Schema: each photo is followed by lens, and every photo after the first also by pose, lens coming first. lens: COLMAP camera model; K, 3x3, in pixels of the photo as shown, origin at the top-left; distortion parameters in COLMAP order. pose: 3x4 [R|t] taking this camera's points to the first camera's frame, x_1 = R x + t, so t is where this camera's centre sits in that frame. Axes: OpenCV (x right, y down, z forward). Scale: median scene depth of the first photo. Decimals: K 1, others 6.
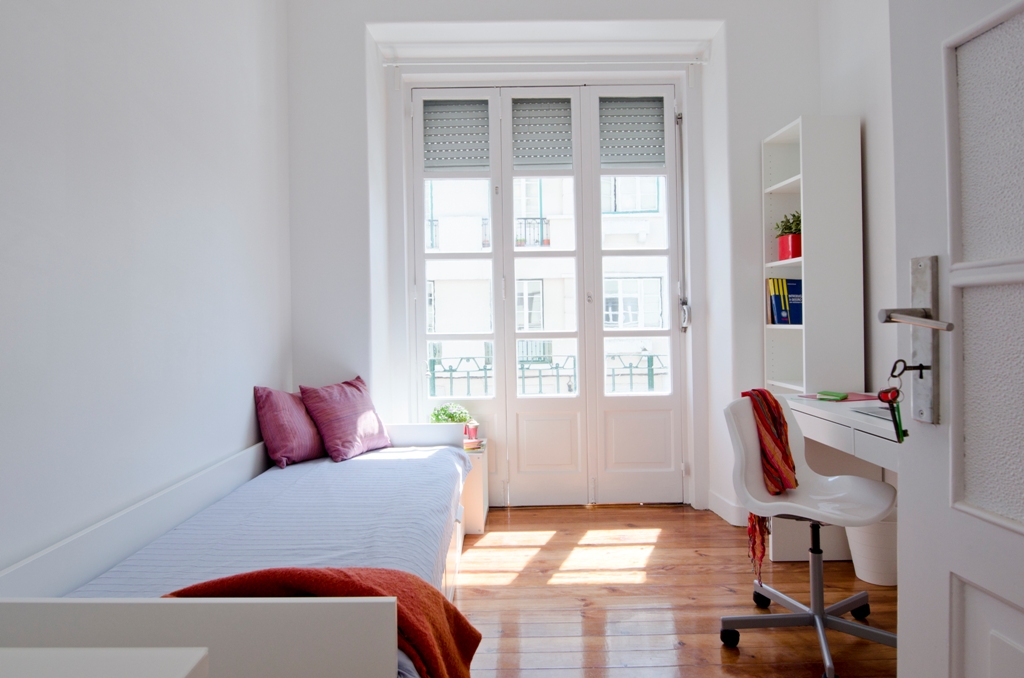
lens RADIAL K [[621.6, 0, 506.2], [0, 621.6, 322.1], [0, 0, 1]] dist [-0.007822, -0.005855]
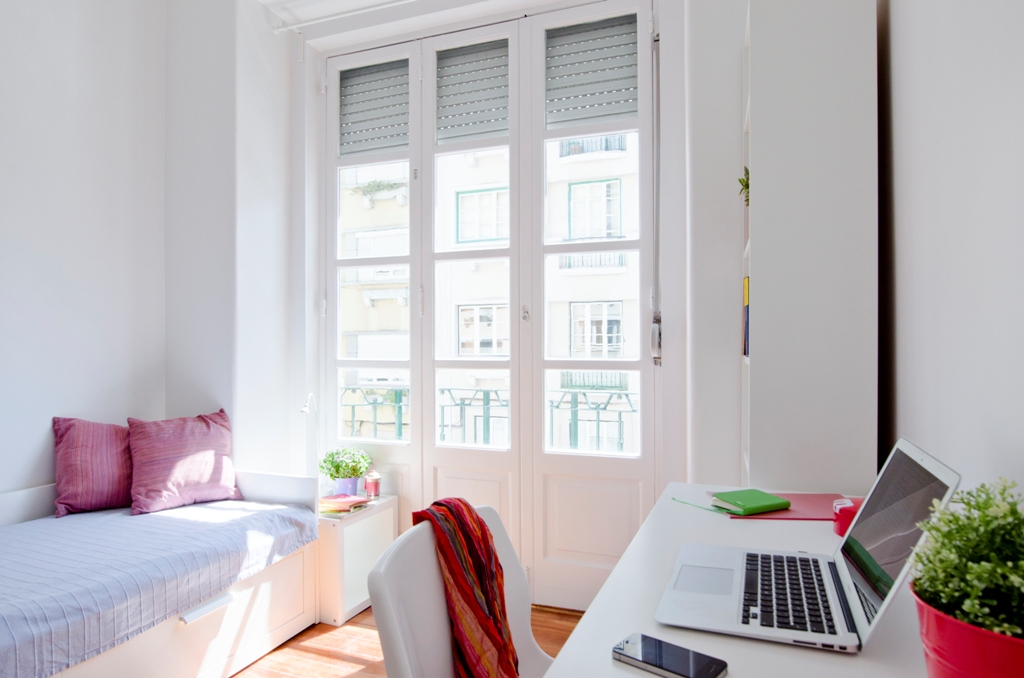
lens RADIAL K [[621.6, 0, 511.4], [0, 621.6, 344.3], [0, 0, 1]] dist [-0.007822, -0.005855]
pose [[0.930154, 0.012474, -0.366958, 0.381638], [-0.010874, 0.999920, 0.006427, -0.008105], [0.367009, -0.001988, 0.930215, 0.330423]]
